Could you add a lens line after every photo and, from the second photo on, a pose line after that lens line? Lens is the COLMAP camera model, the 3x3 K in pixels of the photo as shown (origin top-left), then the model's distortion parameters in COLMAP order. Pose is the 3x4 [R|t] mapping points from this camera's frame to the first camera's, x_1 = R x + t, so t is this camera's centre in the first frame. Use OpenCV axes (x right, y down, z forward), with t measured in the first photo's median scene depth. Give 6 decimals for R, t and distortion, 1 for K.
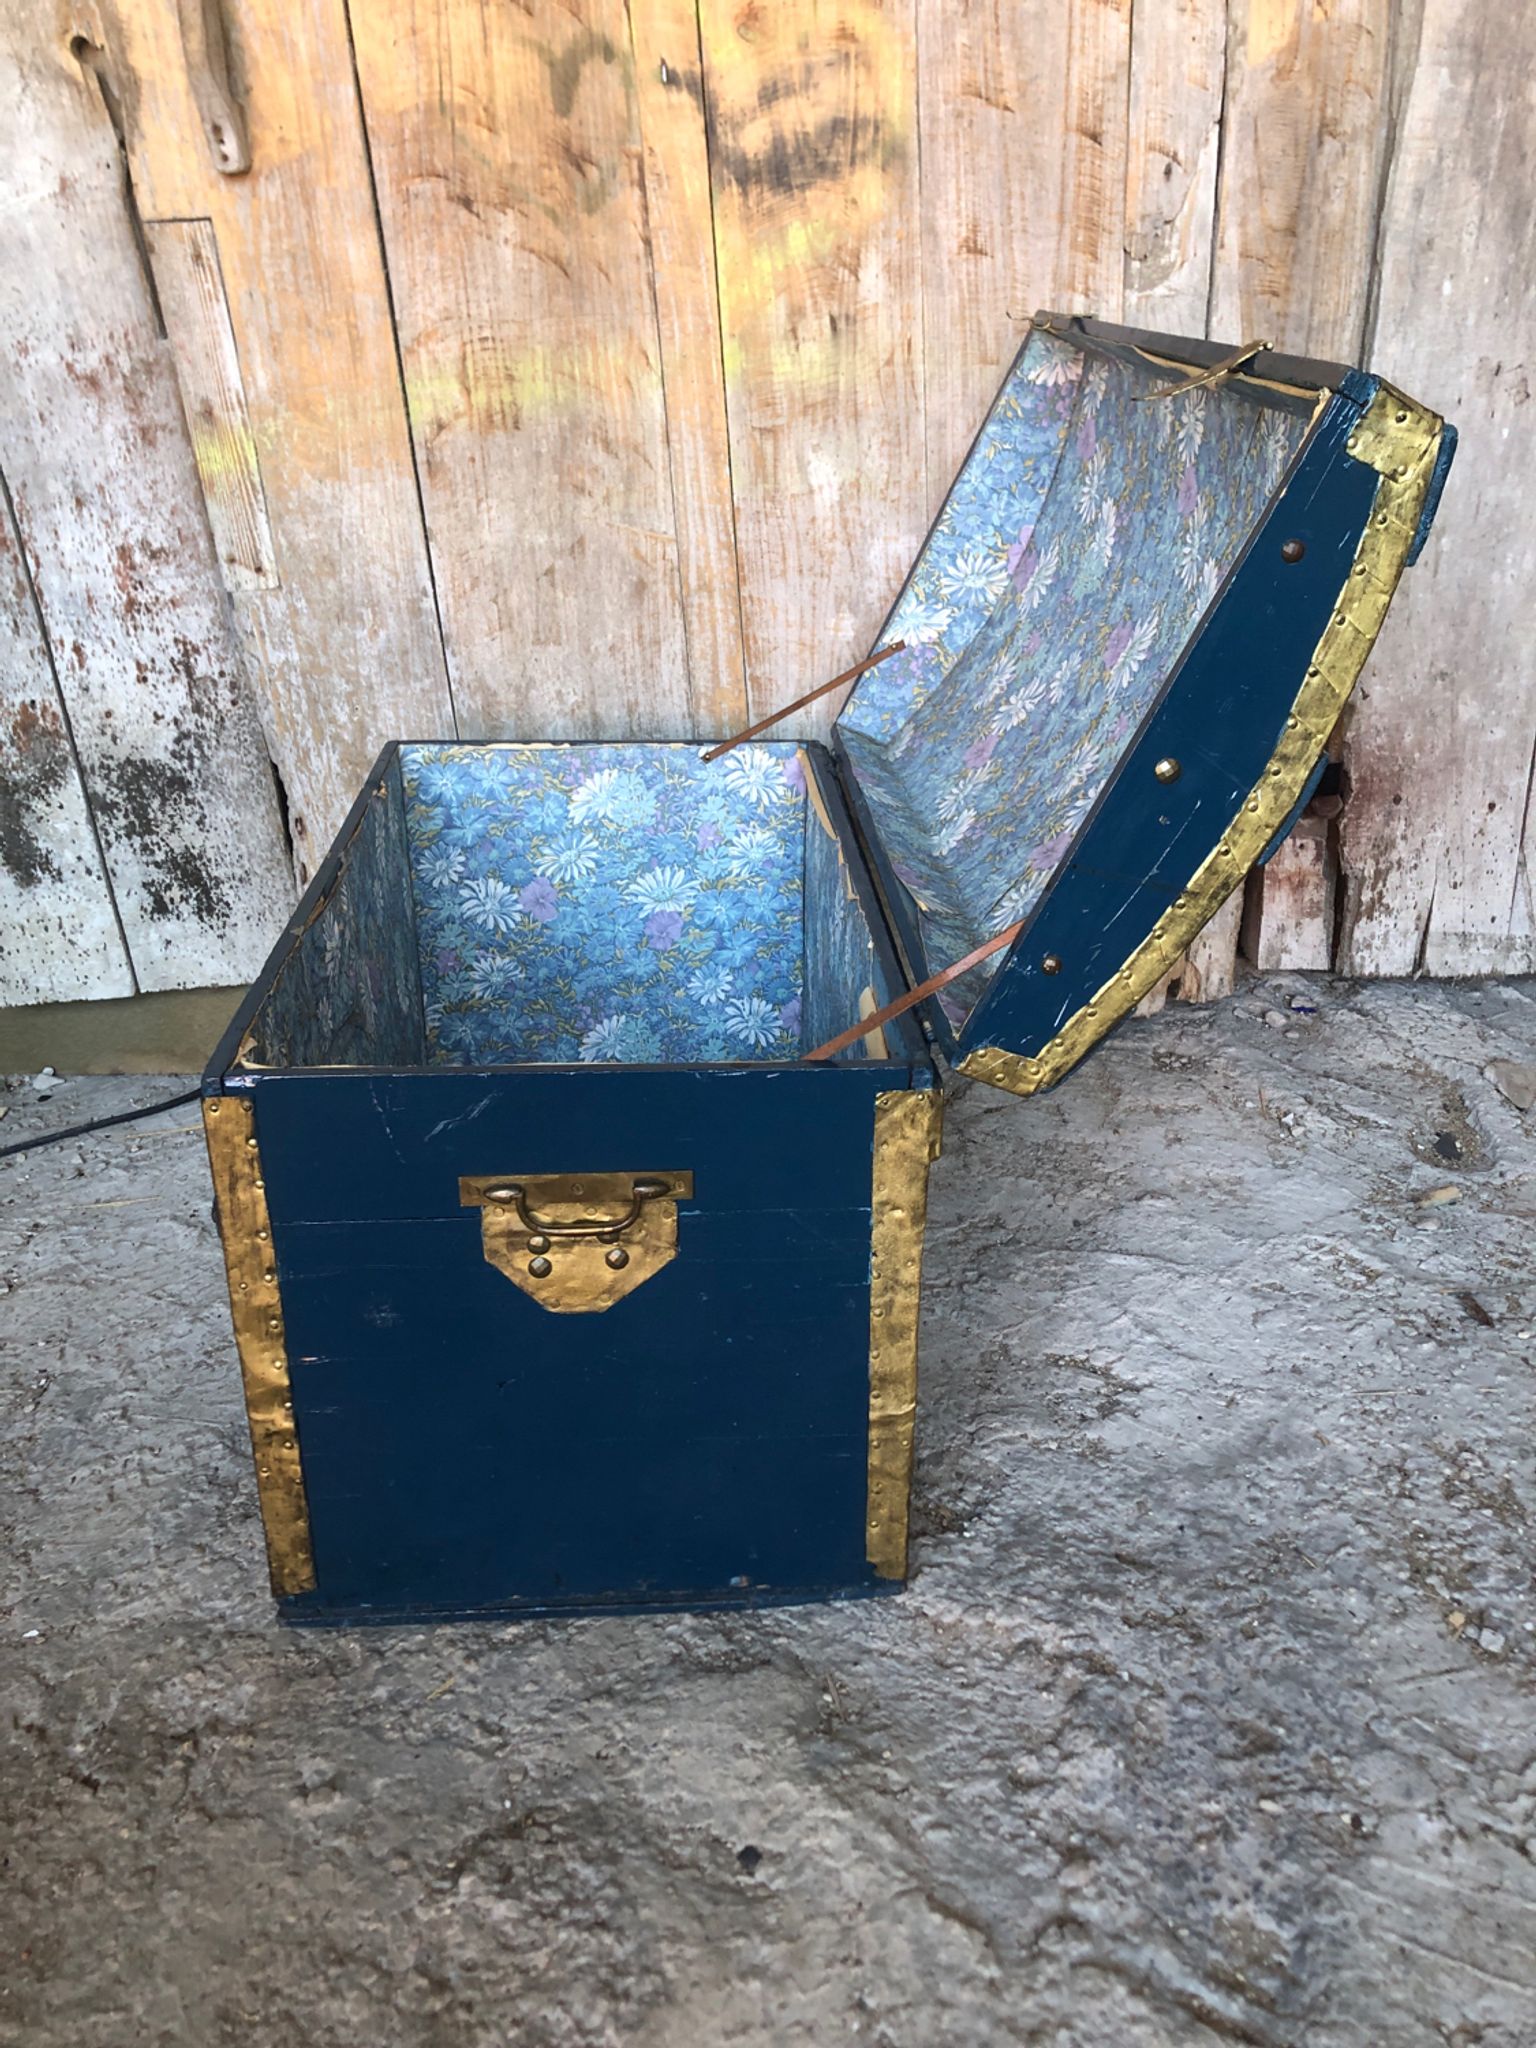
lens RADIAL K [[1690.9, 0, 773.9], [0, 1690.9, 1031.0], [0, 0, 1]] dist [-0.005470, 0.049630]
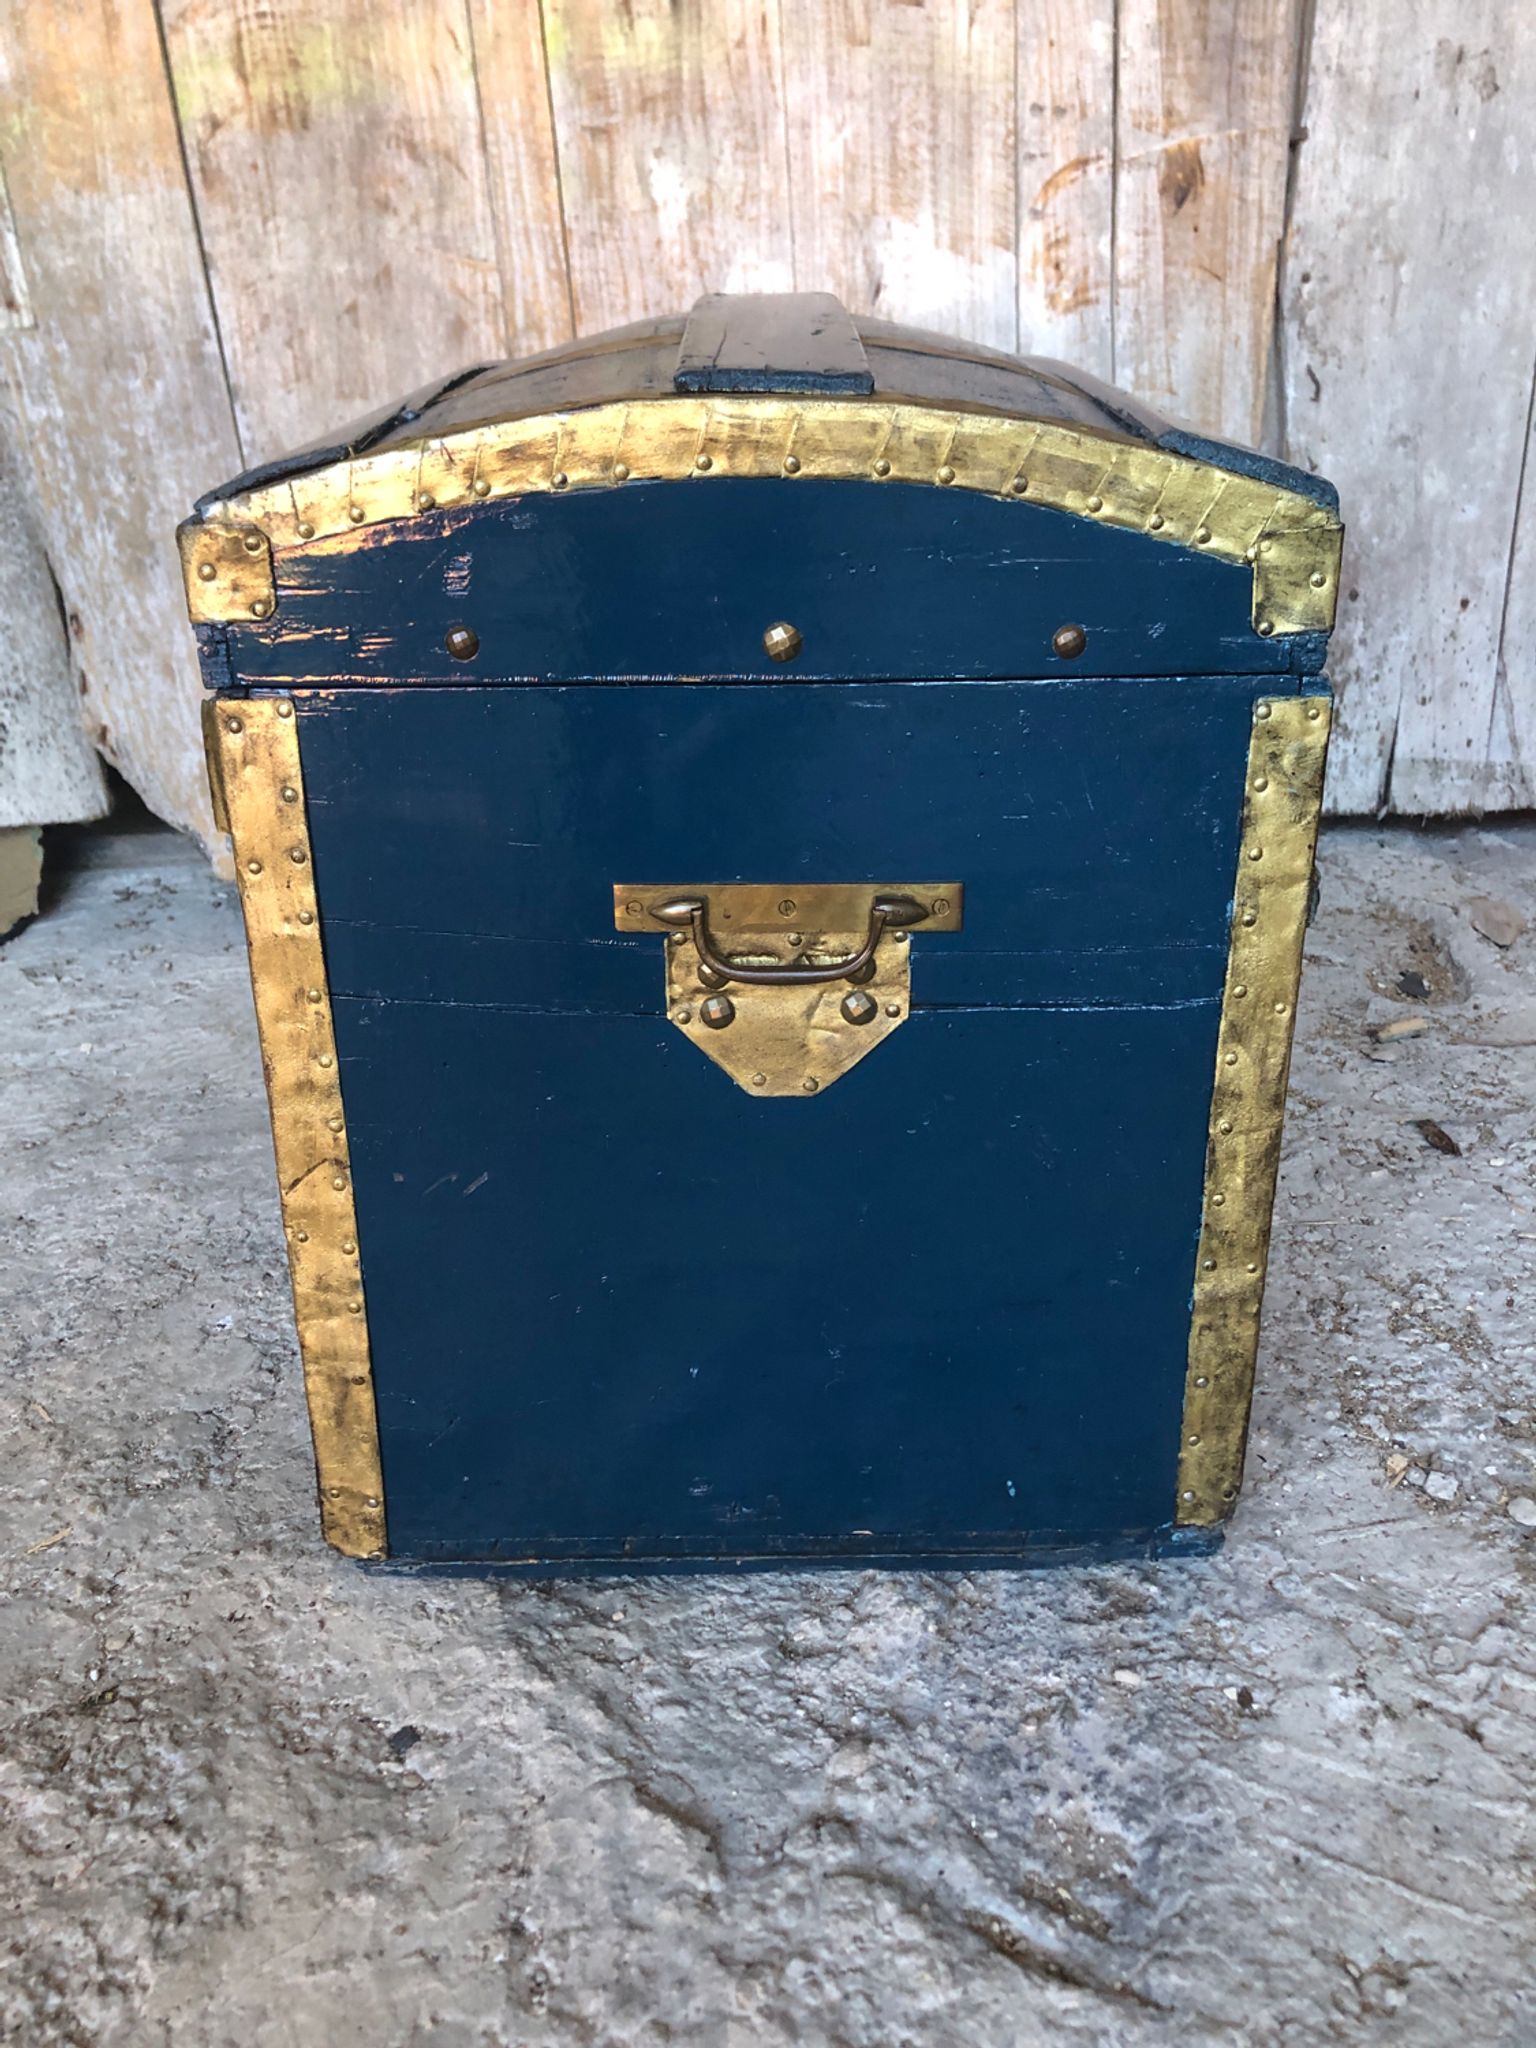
lens RADIAL K [[1690.9, 0, 762.2], [0, 1690.9, 1038.2], [0, 0, 1]] dist [-0.005470, 0.049630]
pose [[0.999924, -0.000237, -0.012356, 0.097798], [-0.000074, 0.999684, -0.025124, 0.135835], [0.012358, 0.025123, 0.999608, 0.178045]]
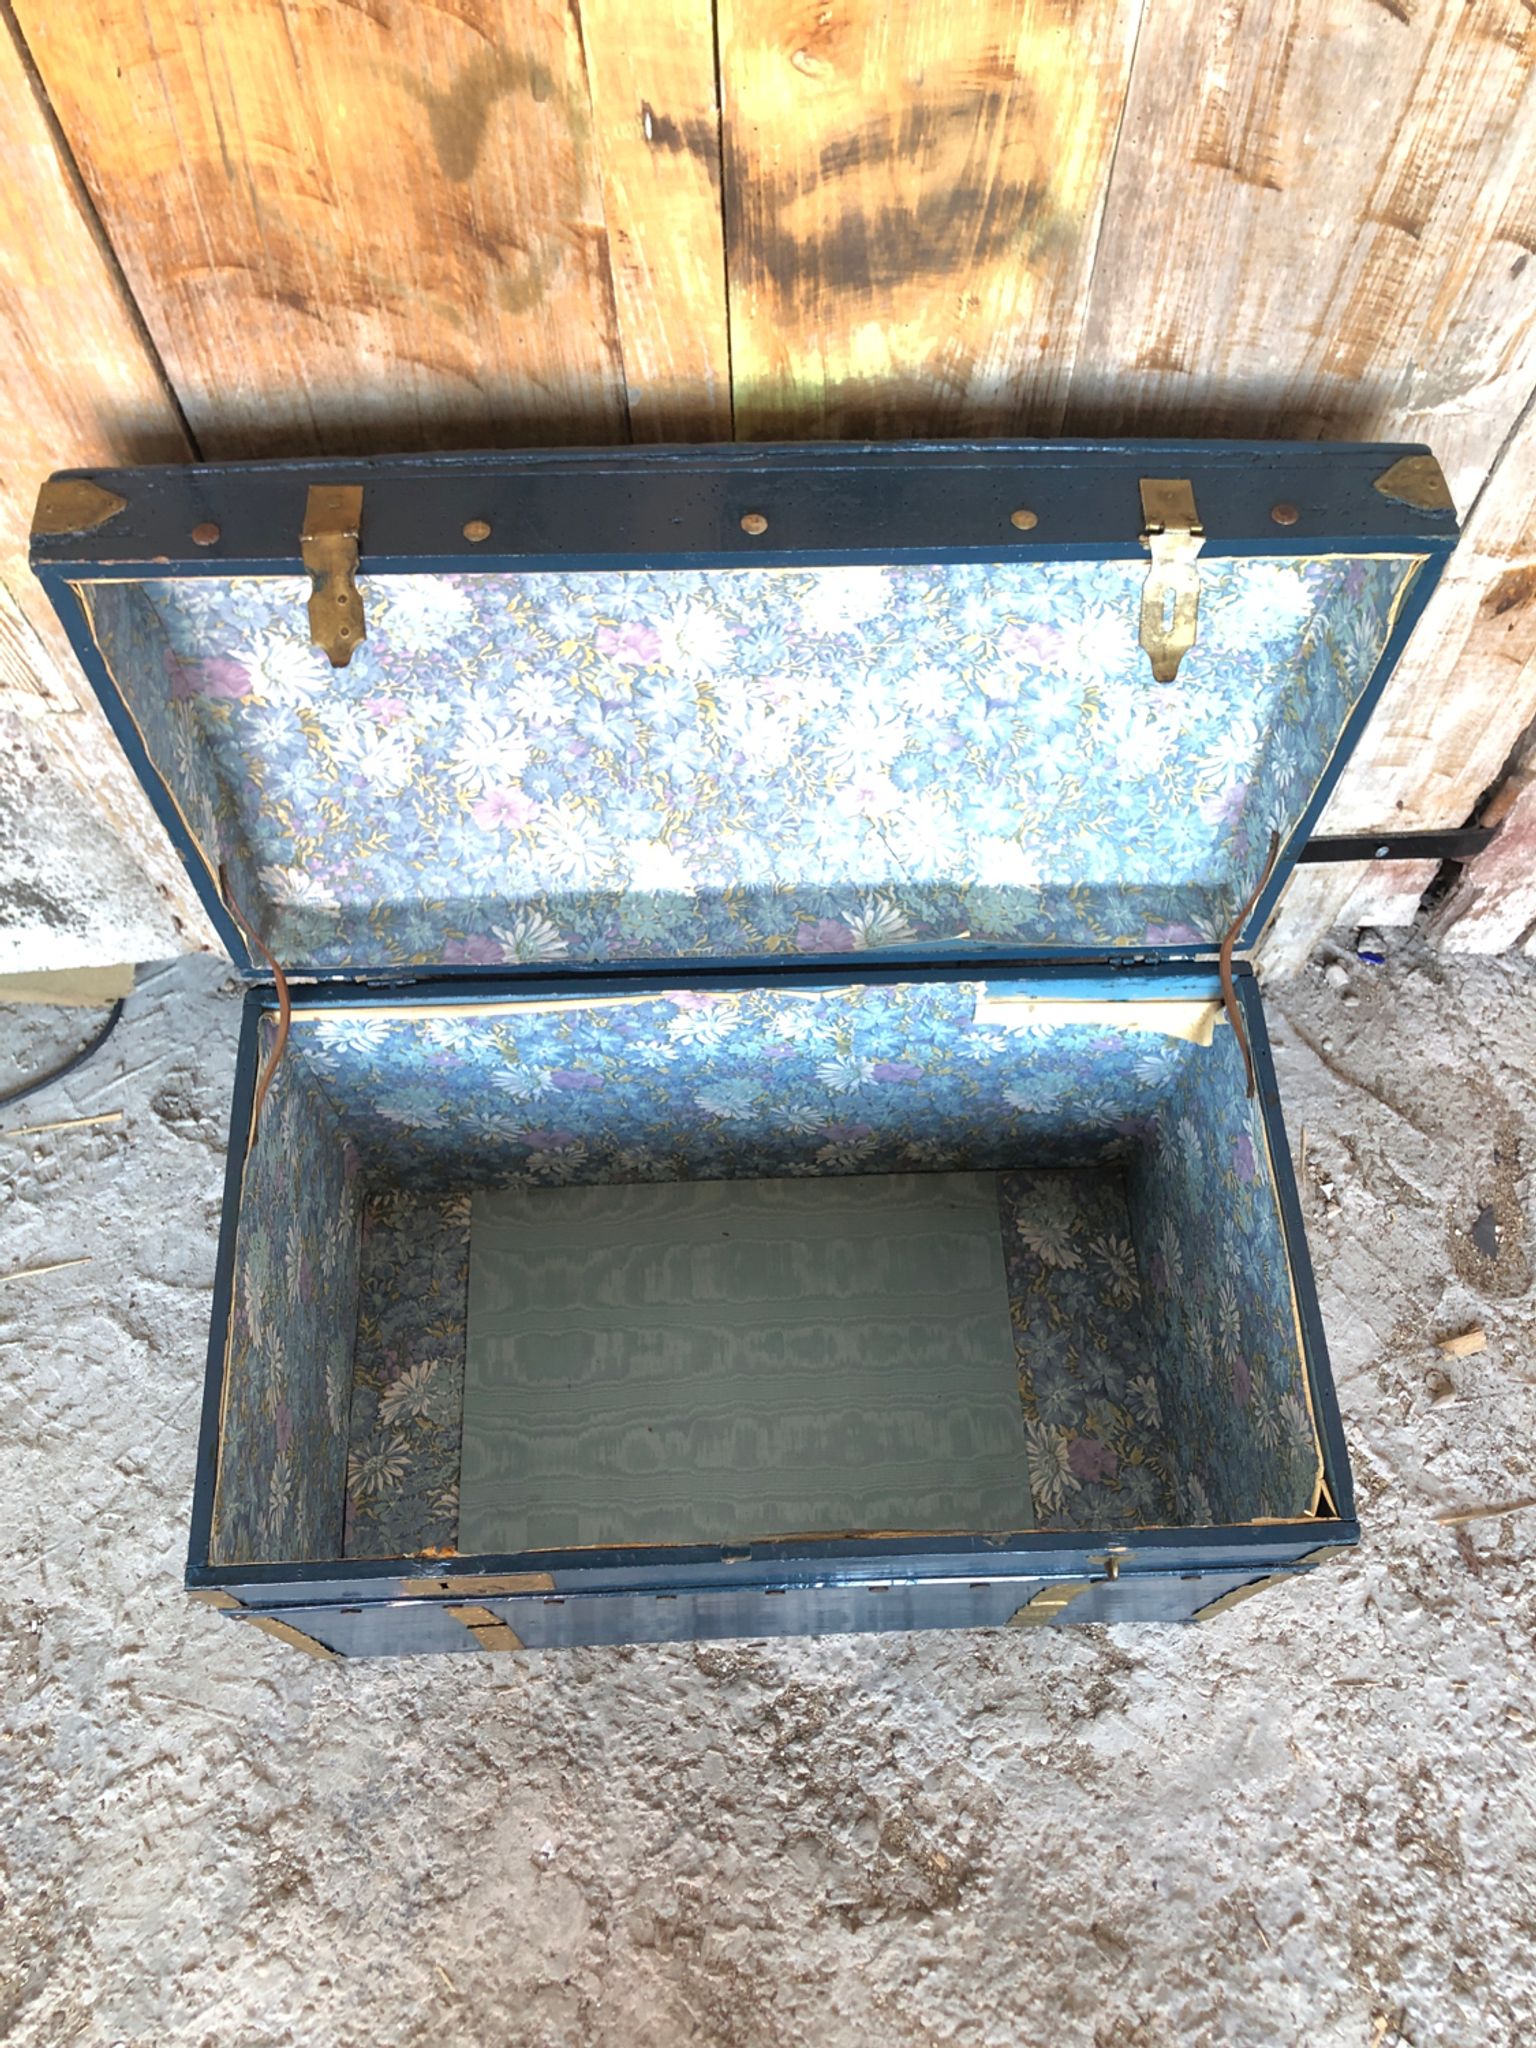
lens RADIAL K [[1690.9, 0, 780.6], [0, 1690.9, 1036.9], [0, 0, 1]] dist [-0.005470, 0.049630]
pose [[0.998093, -0.002411, 0.061678, -0.057592], [-0.036616, 0.781308, 0.623071, -0.685118], [-0.049692, -0.624141, 0.779730, 0.417254]]
